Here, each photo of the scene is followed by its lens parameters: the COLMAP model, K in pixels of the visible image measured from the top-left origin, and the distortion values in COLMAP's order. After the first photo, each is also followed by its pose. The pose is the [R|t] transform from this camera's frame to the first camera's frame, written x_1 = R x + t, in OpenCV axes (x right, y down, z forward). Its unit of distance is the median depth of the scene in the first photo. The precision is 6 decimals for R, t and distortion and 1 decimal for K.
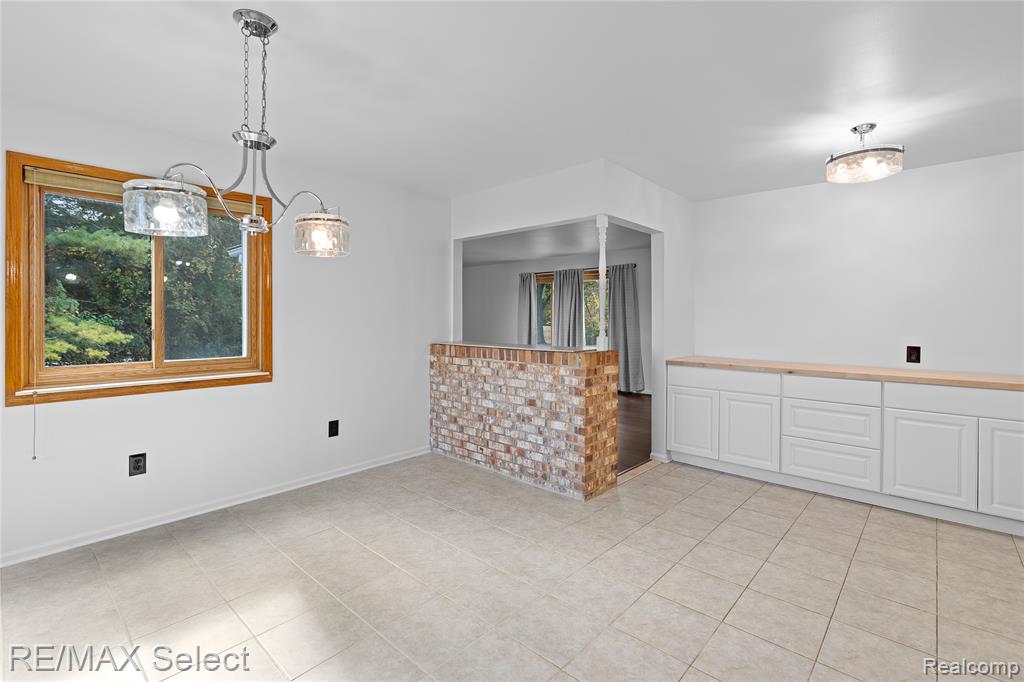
lens RADIAL K [[461.0, 0, 517.5], [0, 461.0, 316.3], [0, 0, 1]] dist [-0.015965, 0.006836]
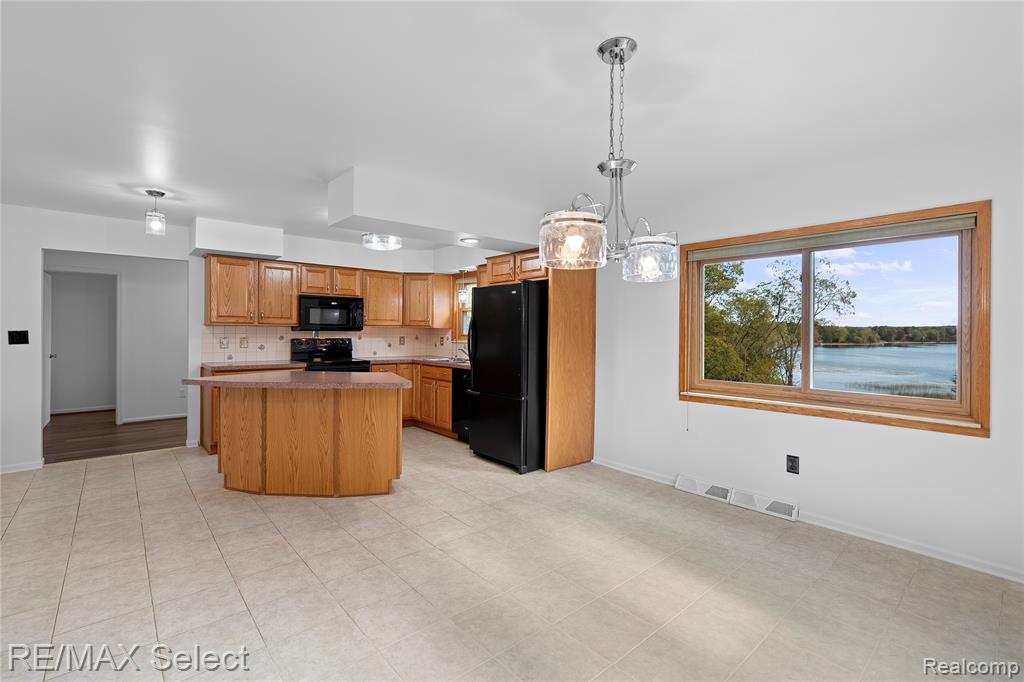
lens RADIAL K [[461.0, 0, 519.7], [0, 461.0, 325.3], [0, 0, 1]] dist [-0.015965, 0.006836]
pose [[-0.993283, -0.007003, 0.115499, -0.249840], [-0.008955, 0.999826, -0.016388, -0.010805], [-0.115365, -0.017313, -0.993172, 1.049808]]
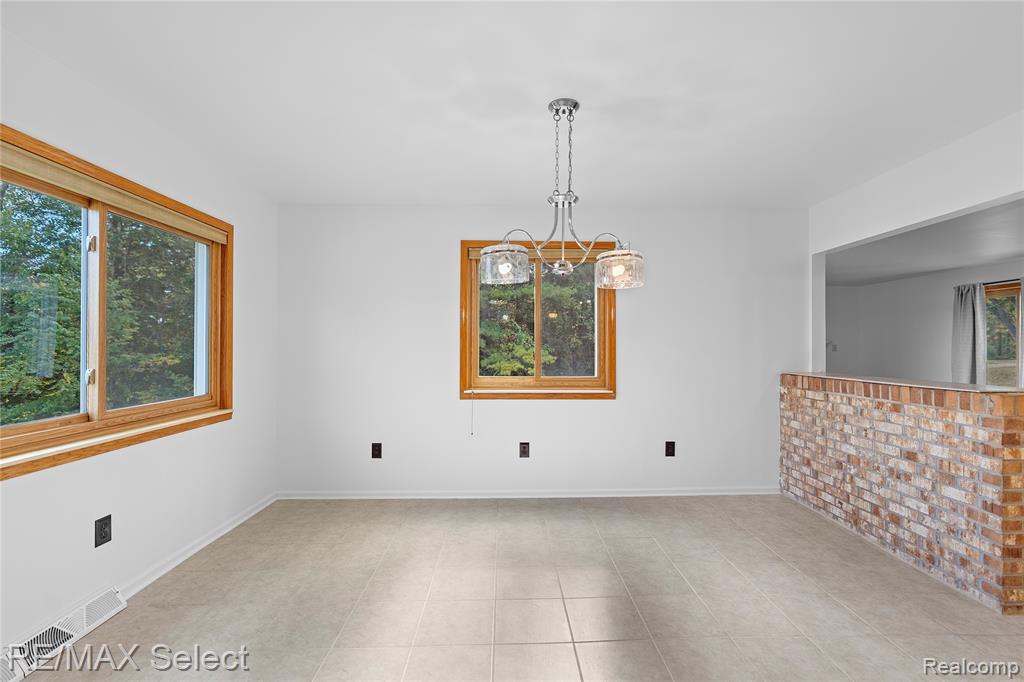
lens RADIAL K [[461.0, 0, 519.3], [0, 461.0, 344.1], [0, 0, 1]] dist [-0.015965, 0.006836]
pose [[0.690942, -0.003141, -0.722903, 0.131119], [0.001700, 0.999995, -0.002720, 0.005880], [0.722908, 0.000650, 0.690944, 0.022411]]
